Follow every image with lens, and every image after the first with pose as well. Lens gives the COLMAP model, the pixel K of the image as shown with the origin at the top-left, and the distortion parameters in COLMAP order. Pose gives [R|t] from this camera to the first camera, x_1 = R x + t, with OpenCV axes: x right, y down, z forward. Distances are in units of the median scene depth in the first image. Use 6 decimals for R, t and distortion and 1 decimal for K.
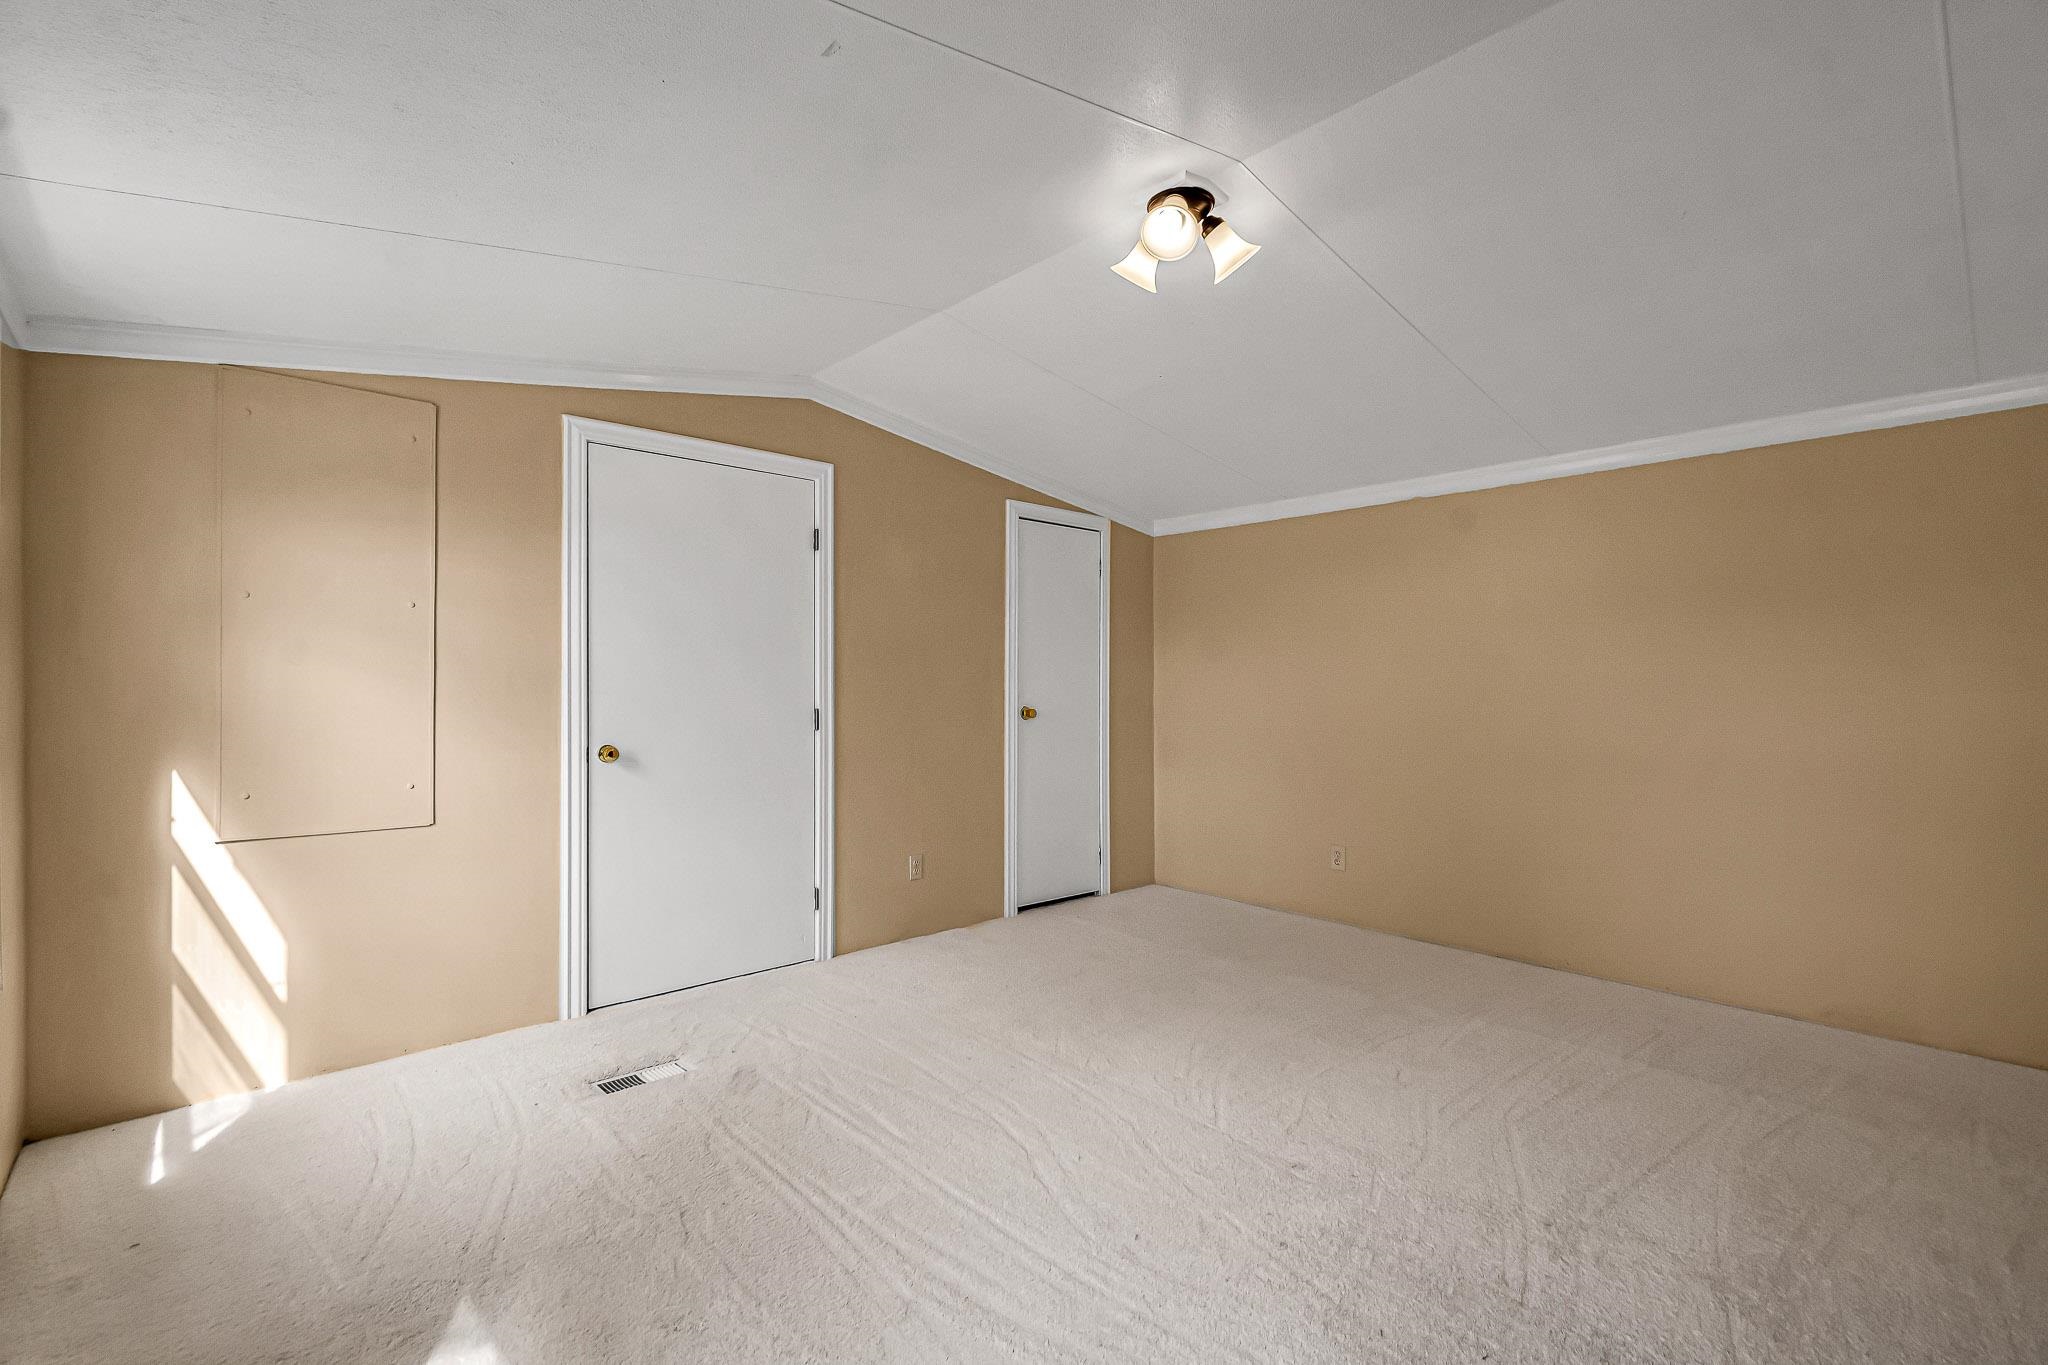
lens RADIAL K [[900.1, 0, 1030.9], [0, 900.1, 692.2], [0, 0, 1]] dist [-0.016546, -0.000255]
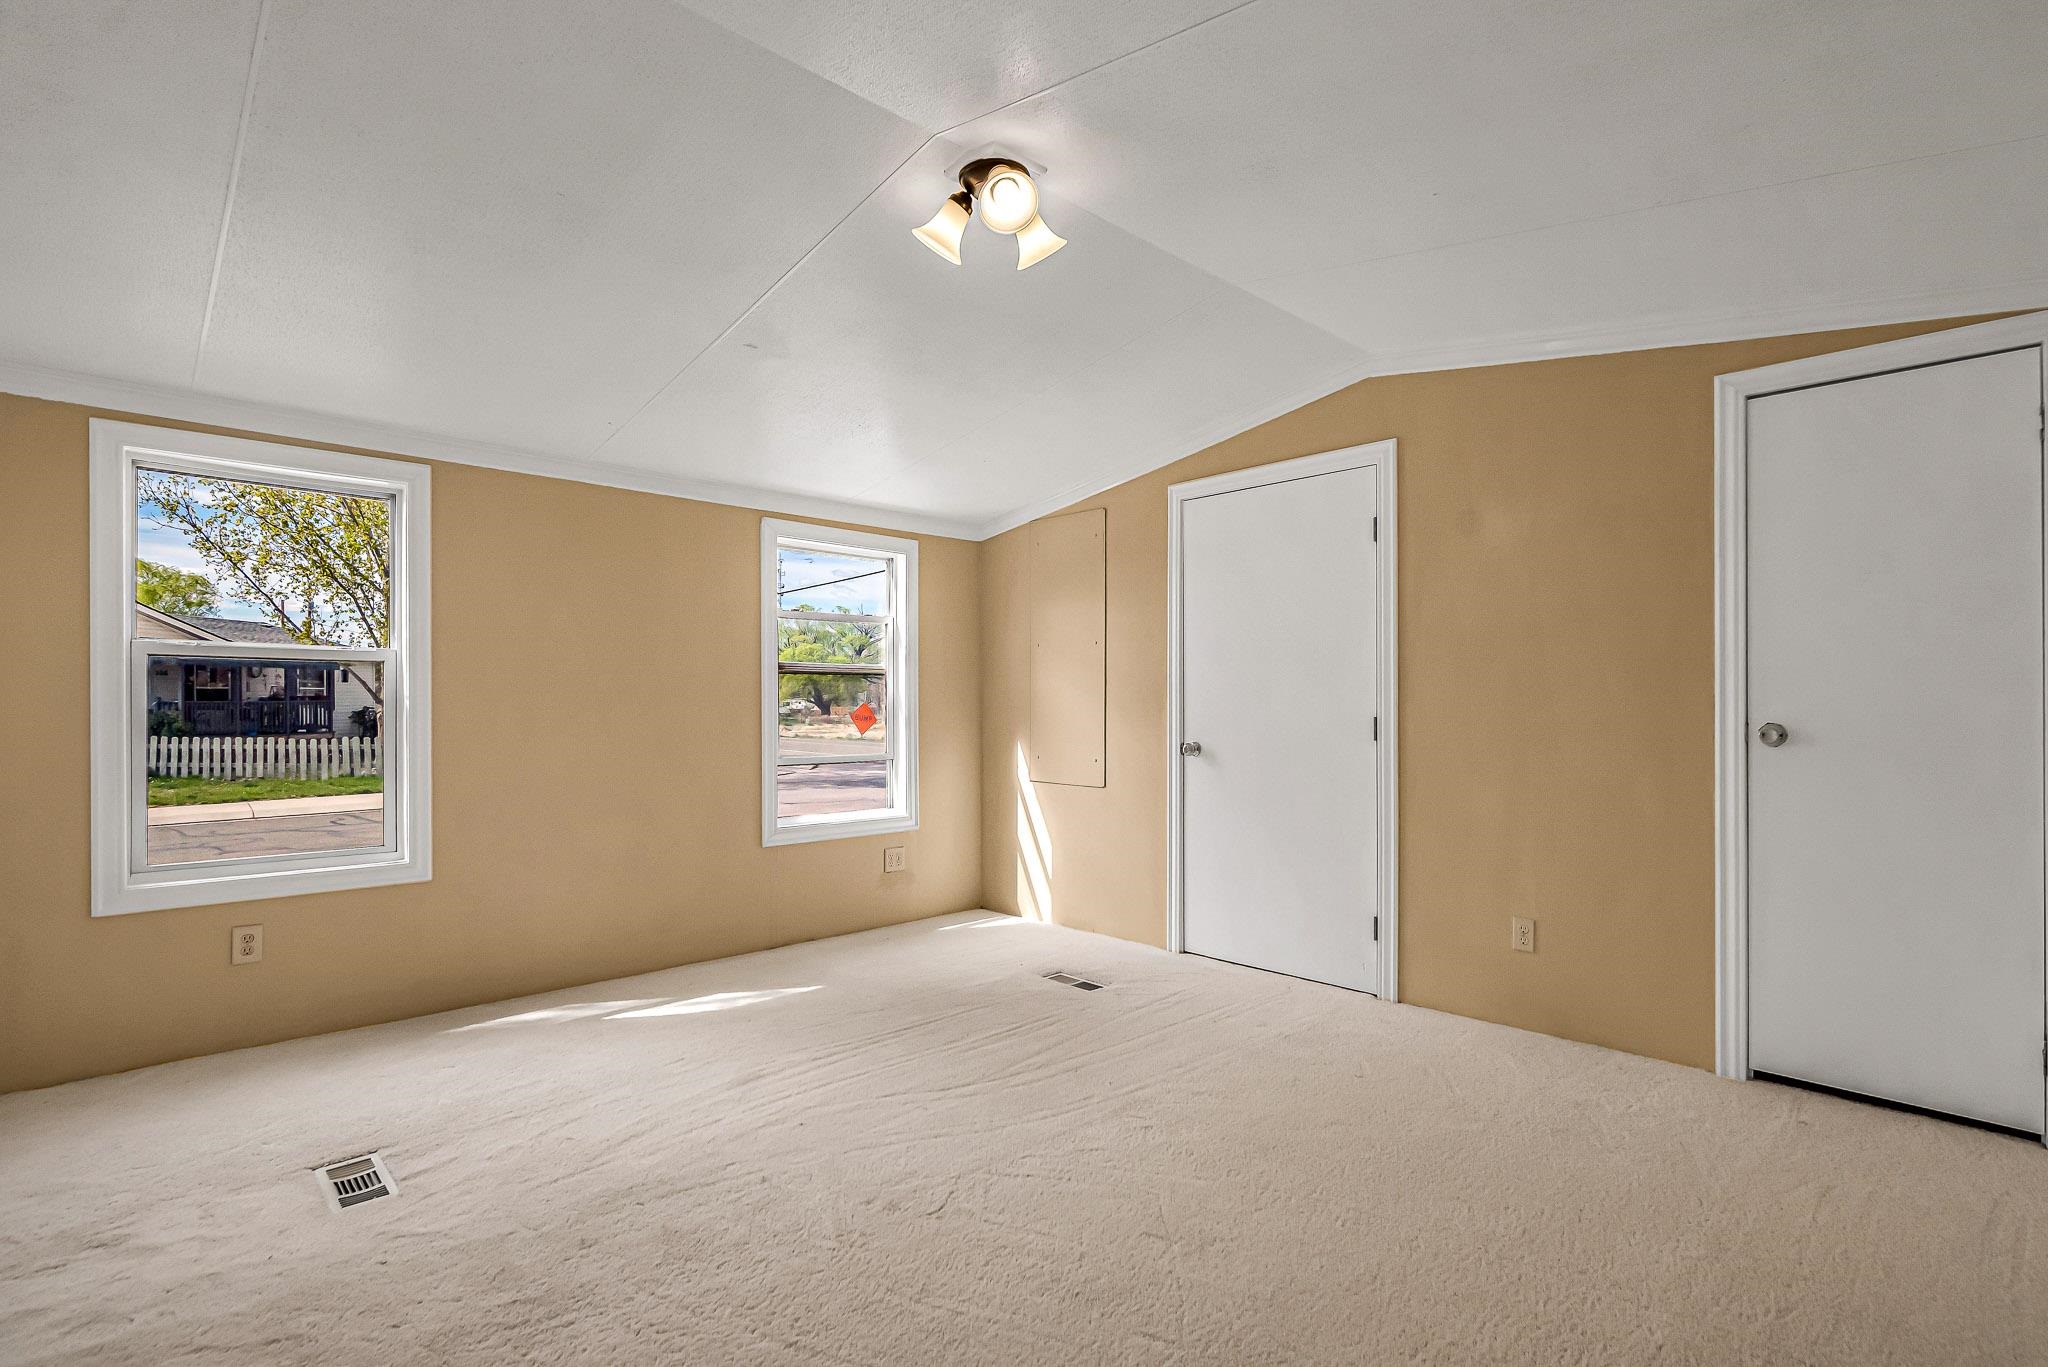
lens RADIAL K [[970.5, 0, 1013.2], [0, 970.5, 693.7], [0, 0, 1]] dist [0.002135, -0.006334]
pose [[0.012654, -0.007278, -0.999893, 0.874752], [-0.001043, 0.999973, -0.007292, 0.002857], [0.999919, 0.001135, 0.012646, 0.746264]]
